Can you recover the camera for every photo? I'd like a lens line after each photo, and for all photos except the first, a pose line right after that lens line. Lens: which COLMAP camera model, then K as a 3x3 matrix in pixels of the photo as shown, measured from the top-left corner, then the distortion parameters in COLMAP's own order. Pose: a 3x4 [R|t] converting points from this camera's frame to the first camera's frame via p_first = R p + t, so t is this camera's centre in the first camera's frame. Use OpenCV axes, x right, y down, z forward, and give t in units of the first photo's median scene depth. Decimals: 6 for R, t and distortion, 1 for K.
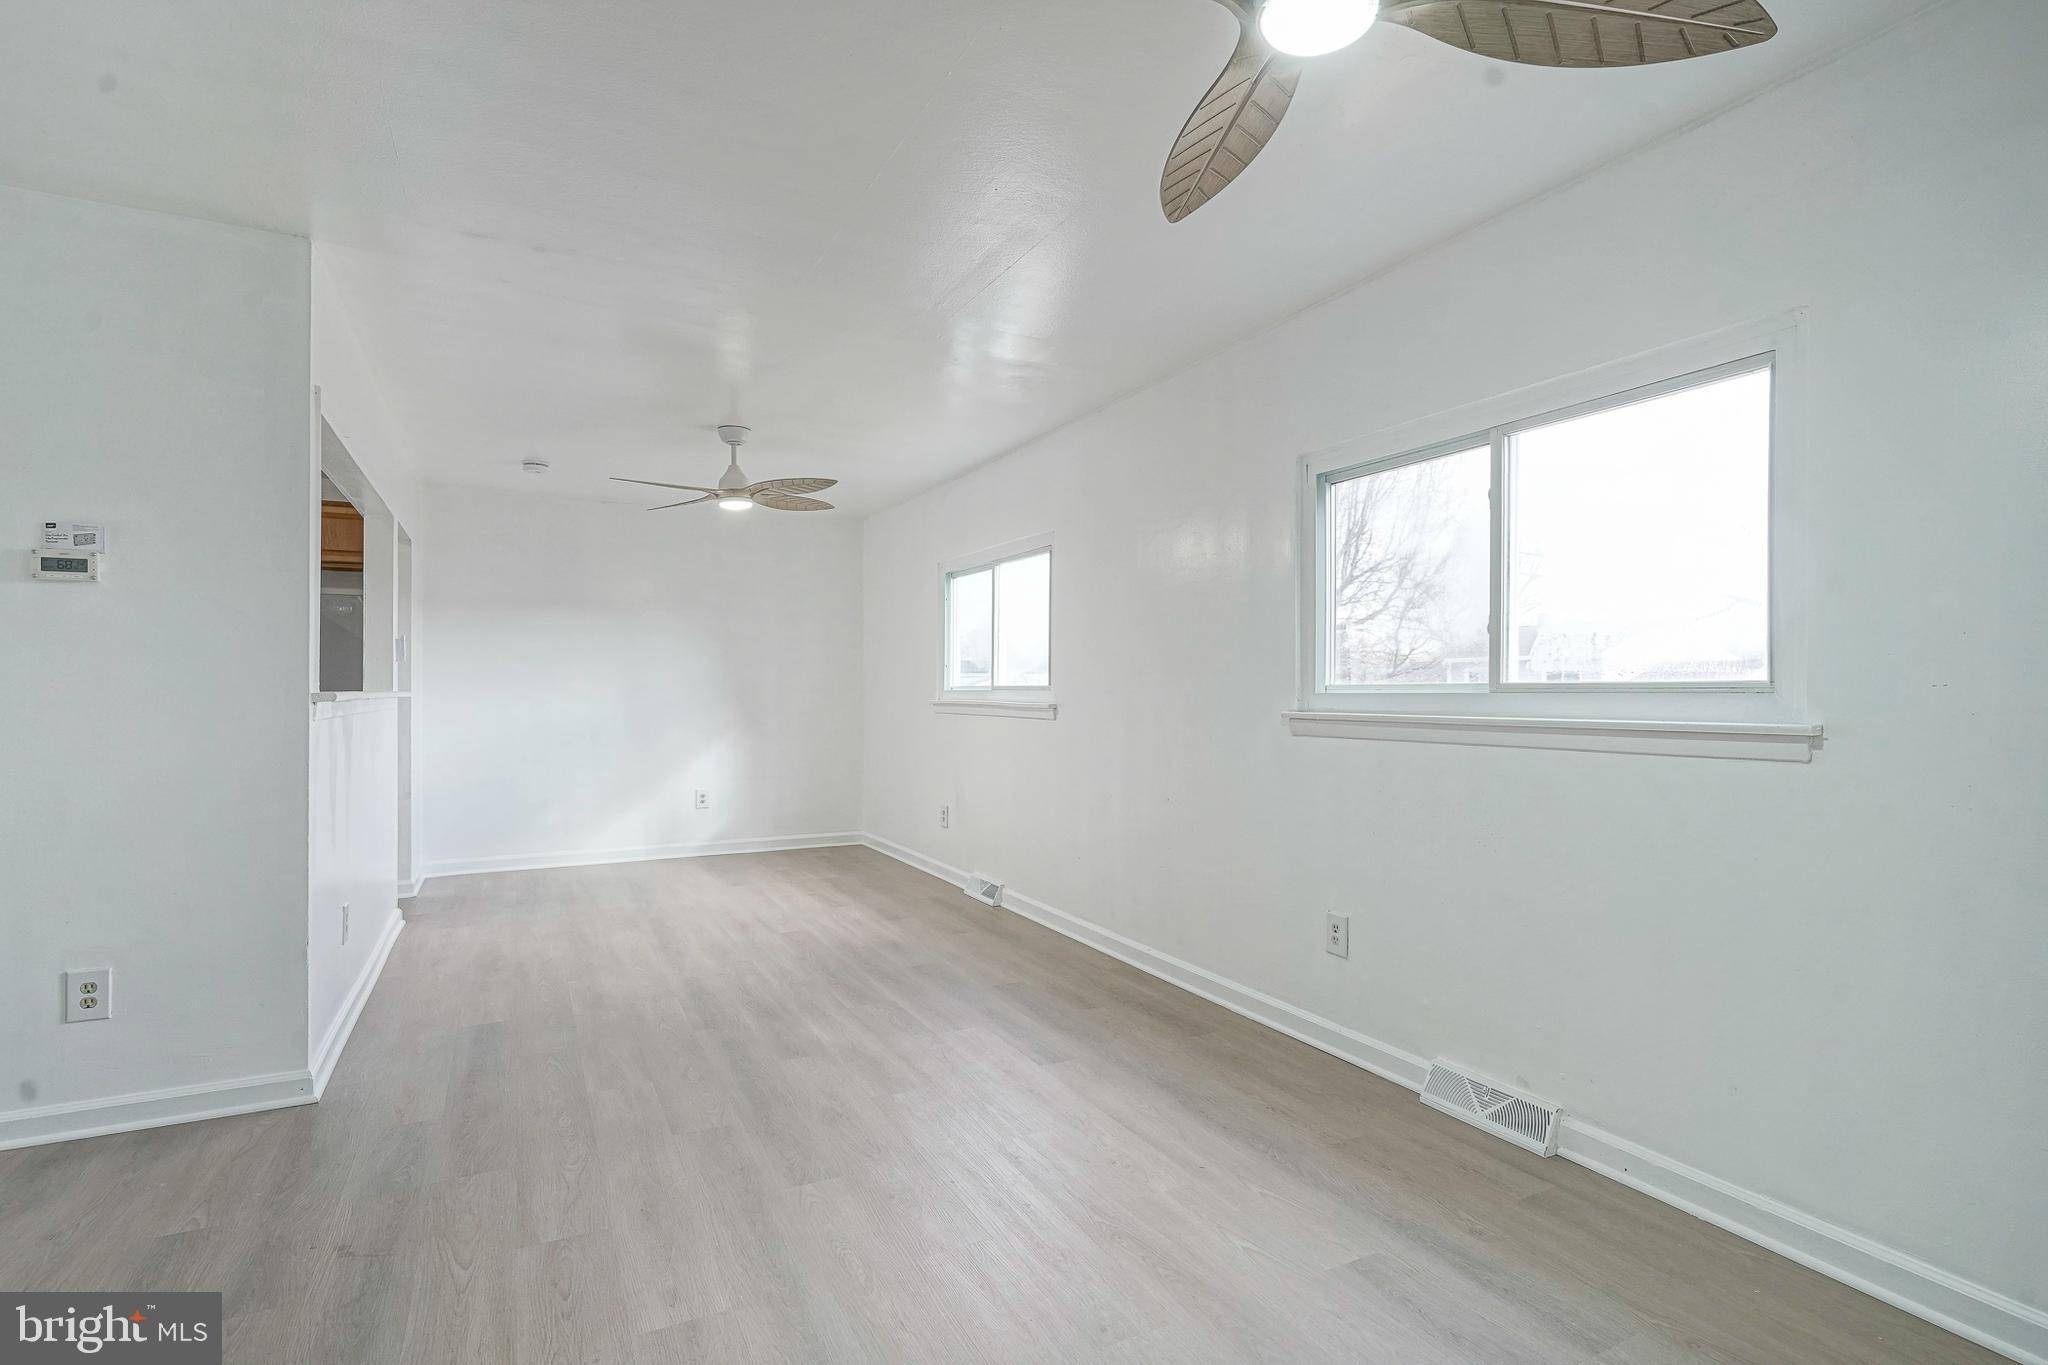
lens RADIAL K [[1041.2, 0, 1017.9], [0, 1041.2, 673.4], [0, 0, 1]] dist [-0.006091, 0.000251]
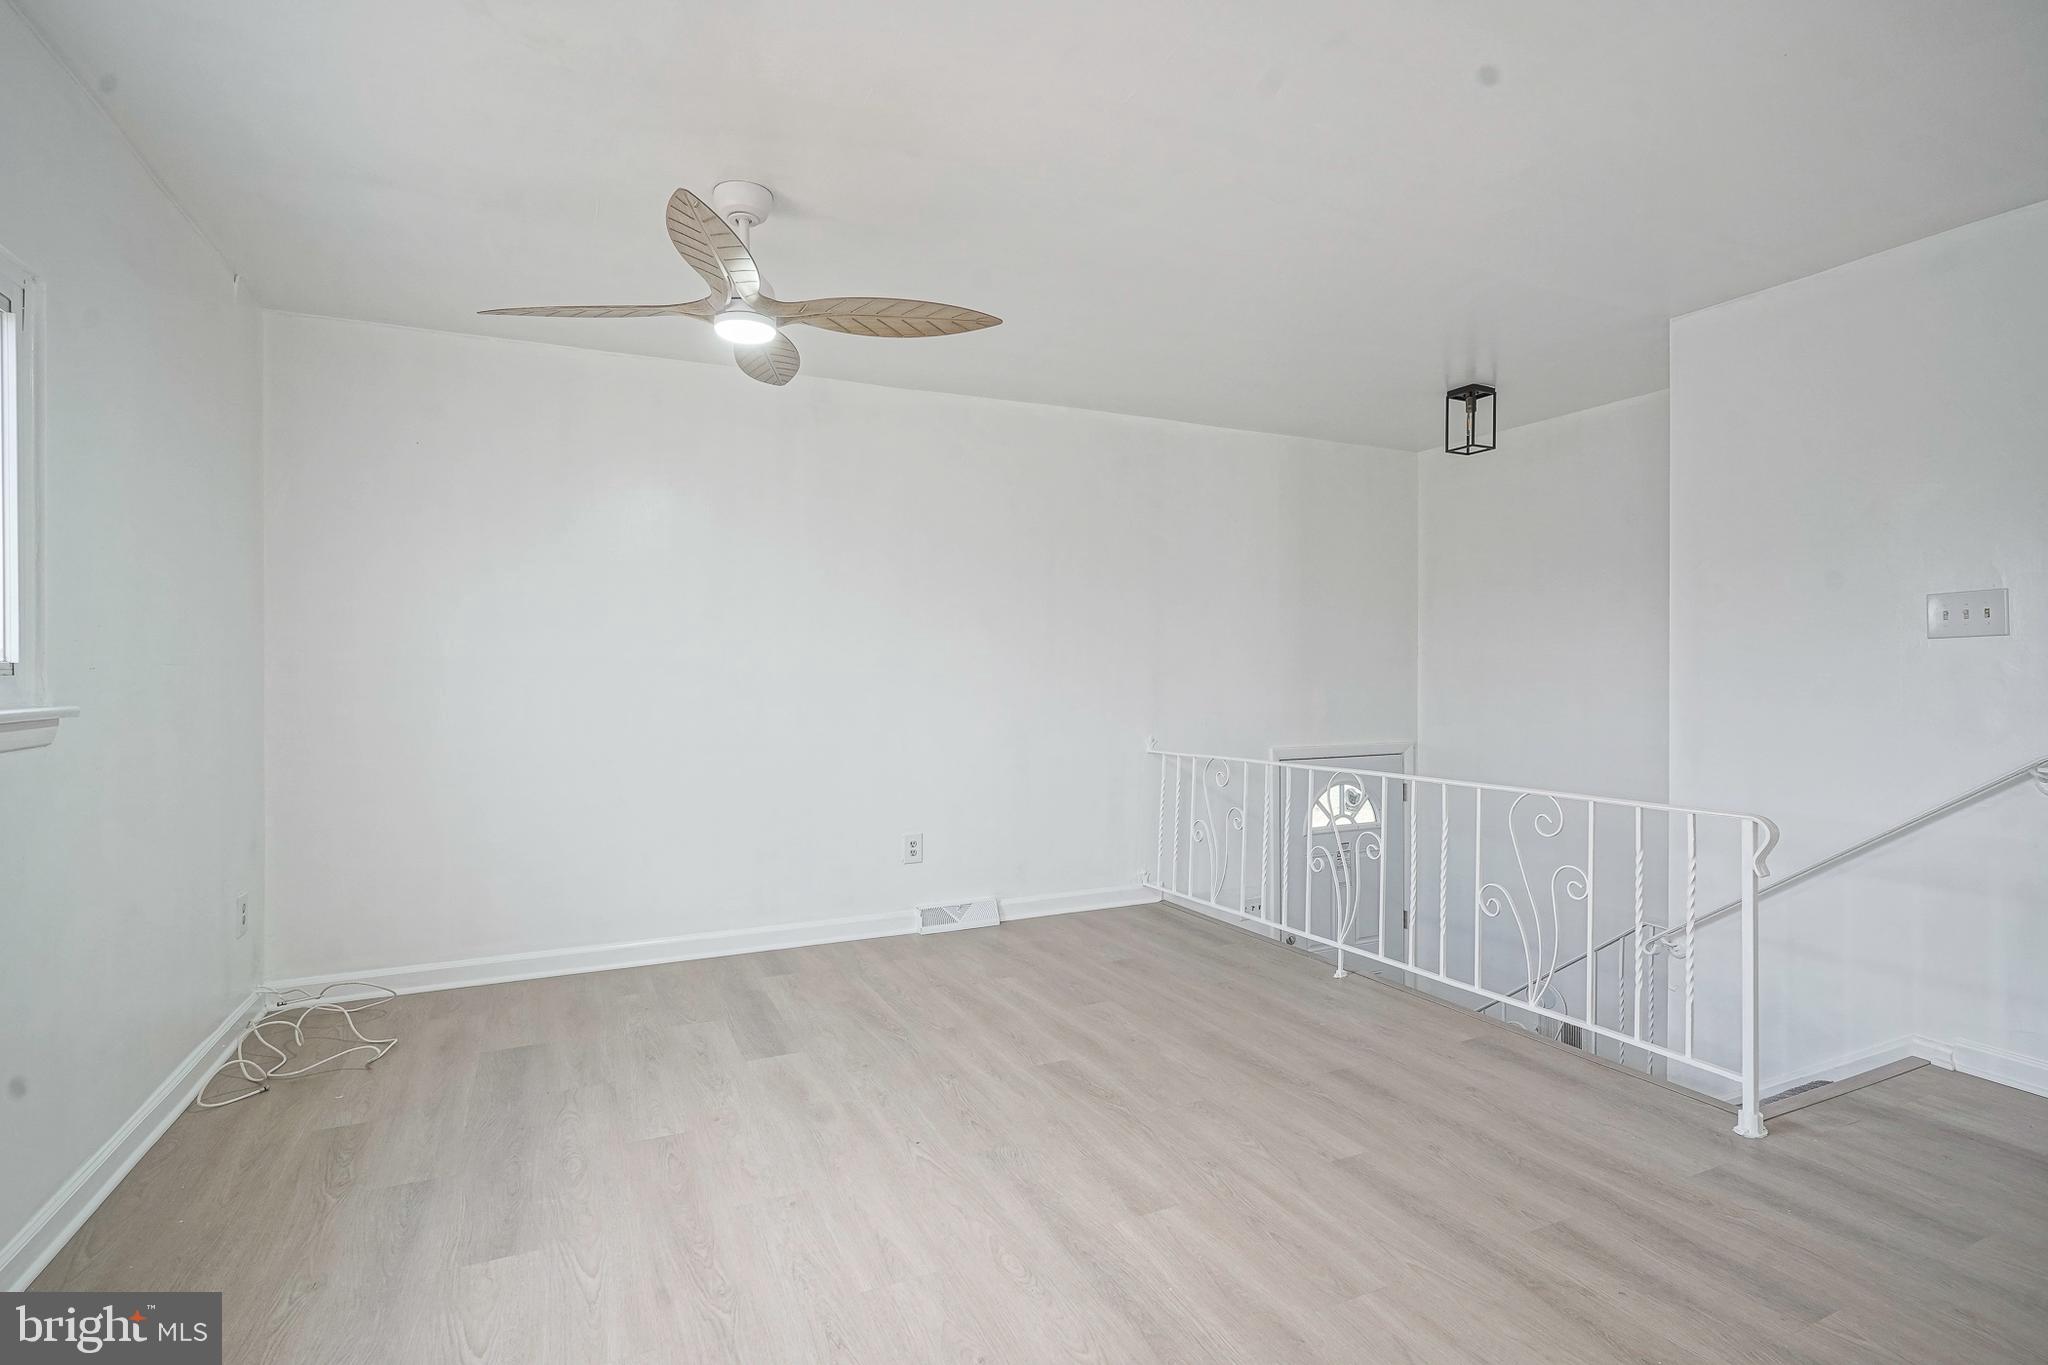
lens RADIAL K [[1041.2, 0, 1024.8], [0, 1041.2, 691.1], [0, 0, 1]] dist [-0.006091, 0.000251]
pose [[-0.999539, -0.000171, 0.030355, -0.198829], [-0.000321, 0.999988, -0.004937, 0.039855], [-0.030354, -0.004944, -0.999527, 1.974565]]
